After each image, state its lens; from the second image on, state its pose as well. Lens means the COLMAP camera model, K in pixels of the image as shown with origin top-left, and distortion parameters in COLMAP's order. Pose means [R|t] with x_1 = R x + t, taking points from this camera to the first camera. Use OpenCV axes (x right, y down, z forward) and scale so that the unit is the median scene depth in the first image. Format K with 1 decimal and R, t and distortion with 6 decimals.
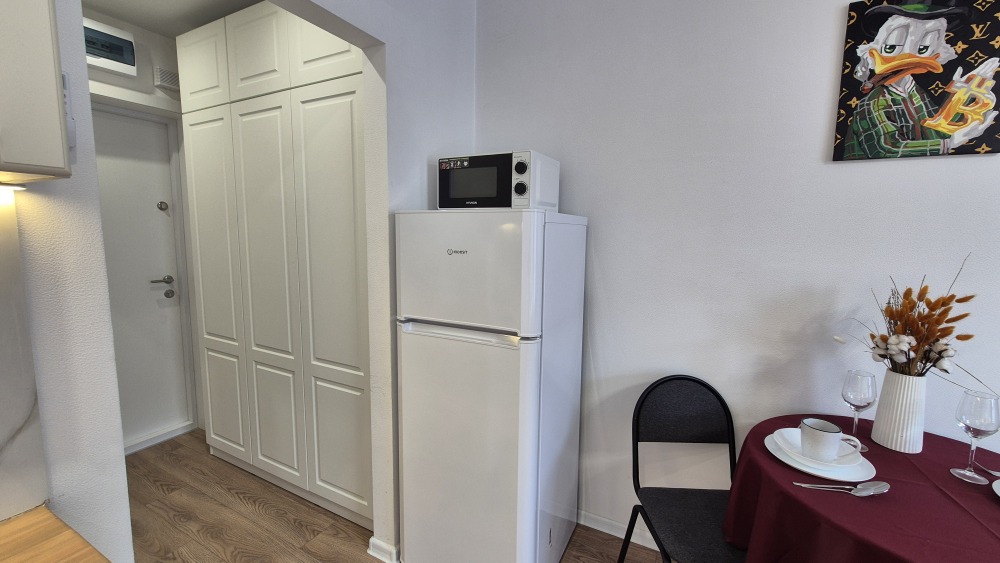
lens RADIAL K [[410.3, 0, 498.7], [0, 410.3, 275.9], [0, 0, 1]] dist [0.000236, 0.001127]
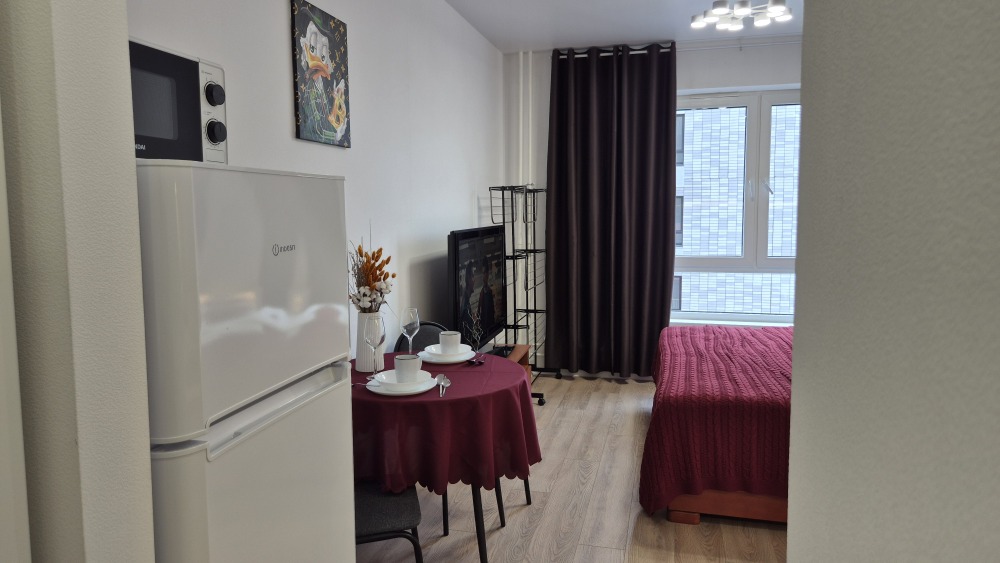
lens RADIAL K [[671.3, 0, 500.7], [0, 671.3, 266.3], [0, 0, 1]] dist [0.046245, -0.002862]
pose [[-0.241196, -0.094924, 0.965823, -0.931670], [0.115697, 0.985295, 0.125730, -0.103124], [-0.963555, 0.142068, -0.226667, 0.854088]]
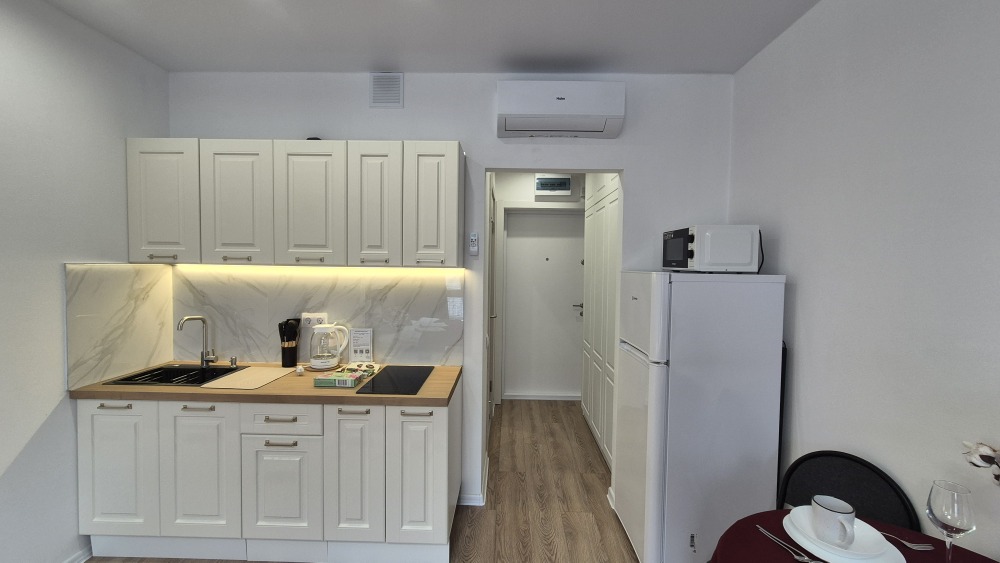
lens RADIAL K [[410.3, 0, 500.7], [0, 410.3, 277.5], [0, 0, 1]] dist [0.000236, 0.001127]
pose [[0.451813, 0.023308, -0.891808, 0.941915], [-0.109874, 0.993502, -0.029699, -0.031710], [0.885321, 0.111405, 0.451438, -0.122924]]
